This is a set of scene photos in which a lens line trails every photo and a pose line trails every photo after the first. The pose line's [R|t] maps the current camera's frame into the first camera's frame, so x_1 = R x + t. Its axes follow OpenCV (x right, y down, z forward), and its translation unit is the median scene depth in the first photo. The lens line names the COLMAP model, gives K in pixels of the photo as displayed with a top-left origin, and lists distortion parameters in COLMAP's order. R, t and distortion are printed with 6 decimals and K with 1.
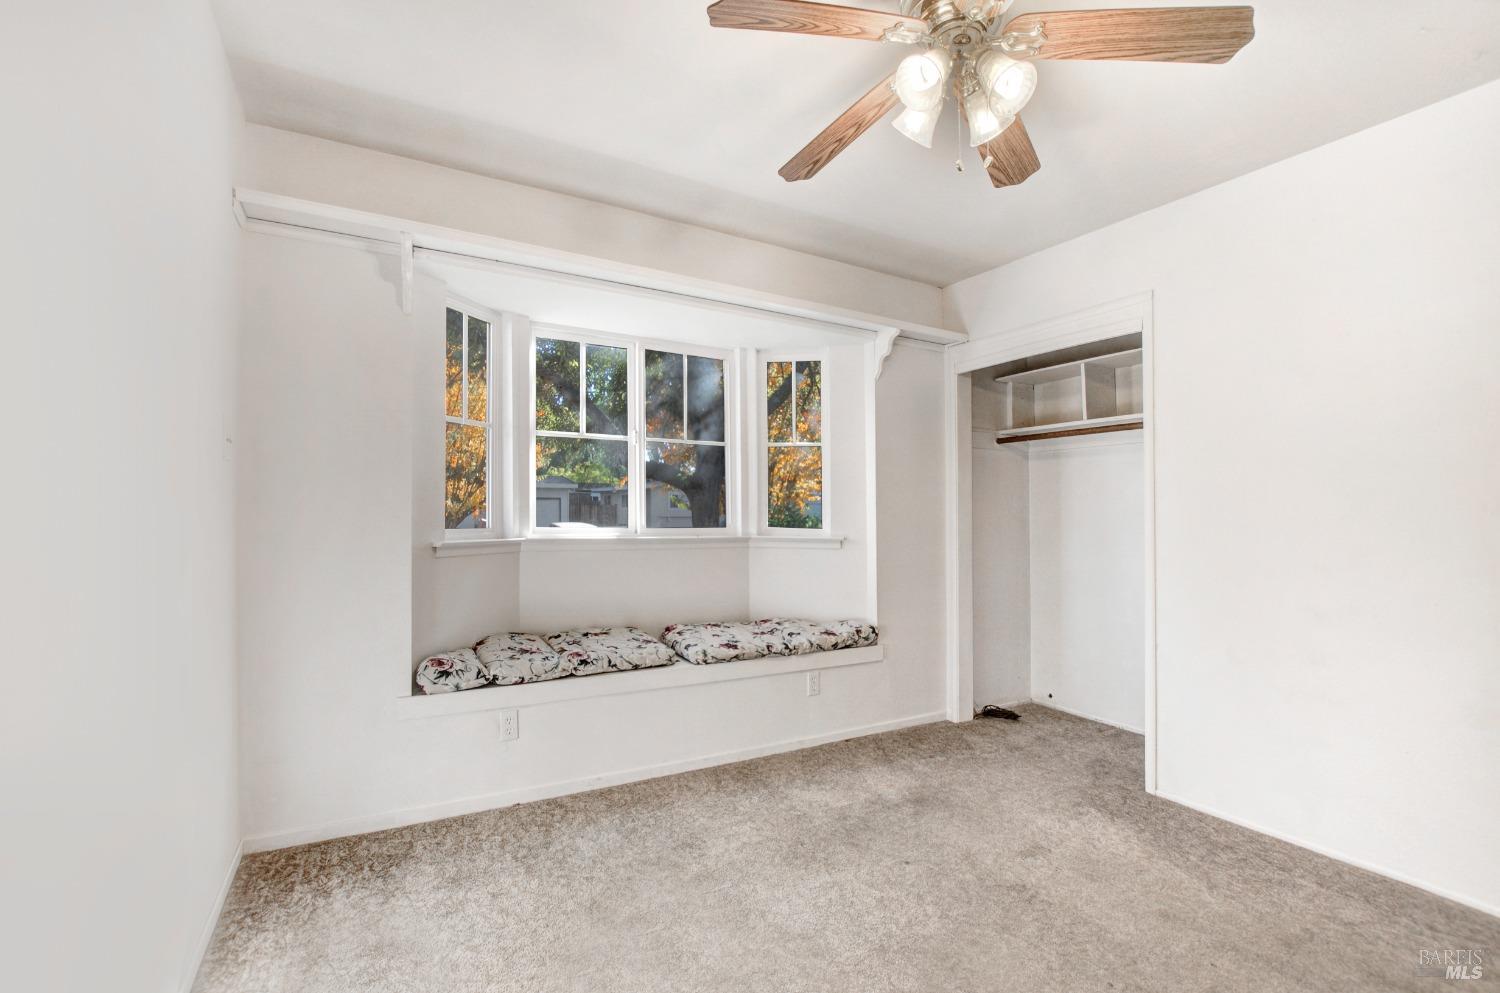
lens RADIAL K [[664.1, 0, 757.6], [0, 664.1, 507.4], [0, 0, 1]] dist [-0.025121, 0.000109]
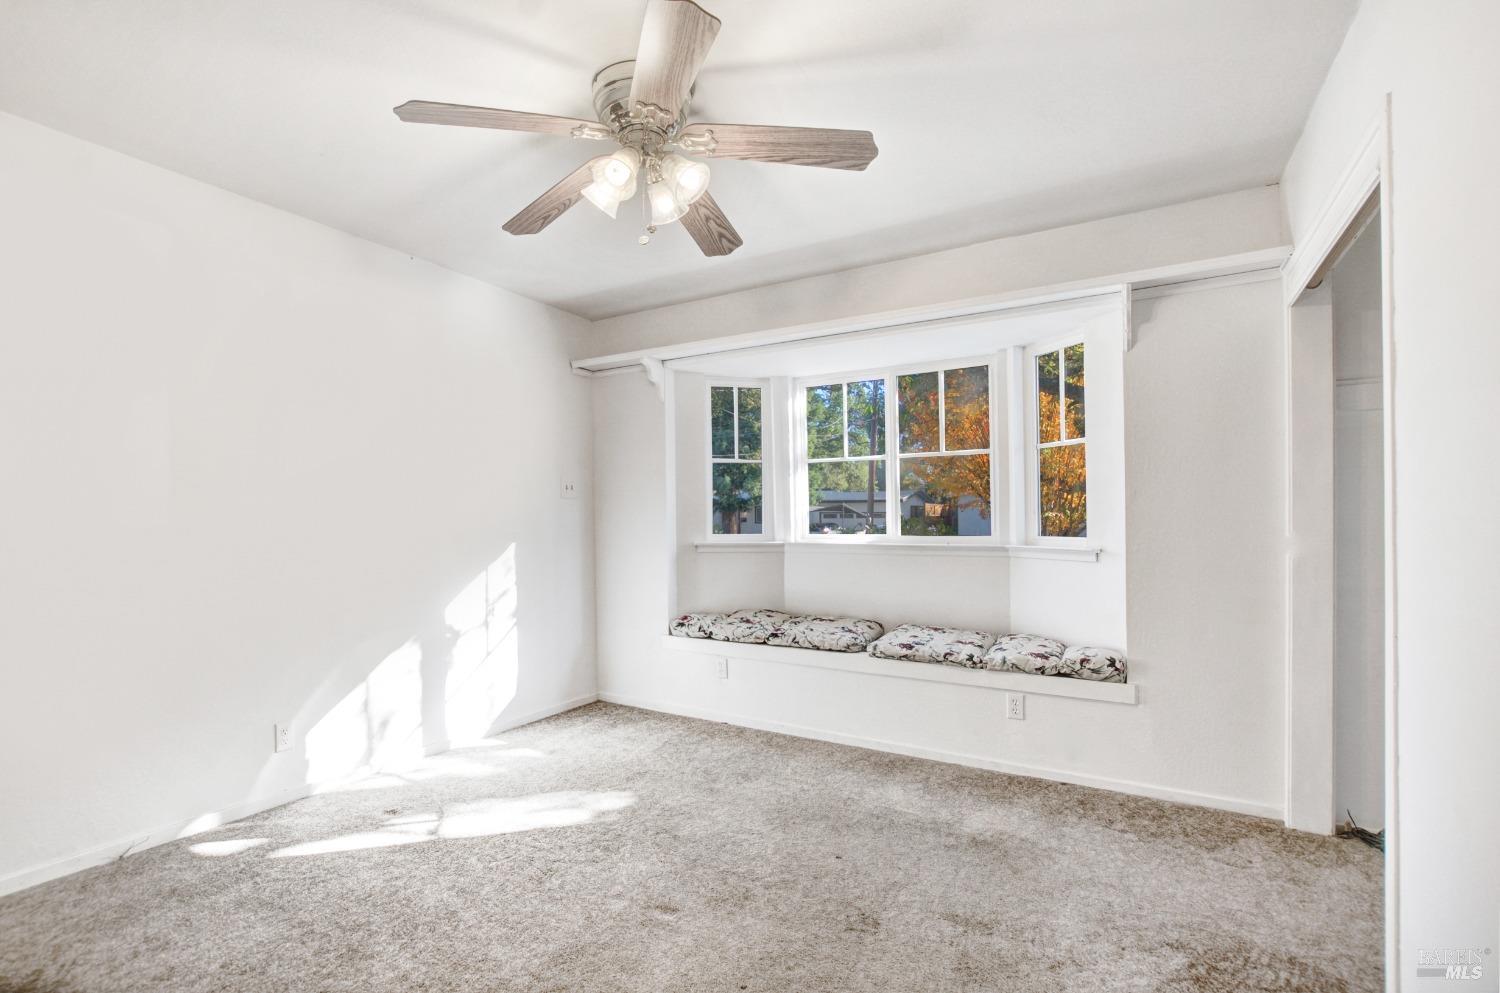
lens RADIAL K [[666.9, 0, 785.5], [0, 666.9, 524.5], [0, 0, 1]] dist [-0.019708, 0.000200]
pose [[0.525529, -0.007243, -0.850745, 0.766642], [0.017188, 0.999850, 0.002105, 0.008071], [0.850602, -0.015729, 0.525575, 0.275677]]
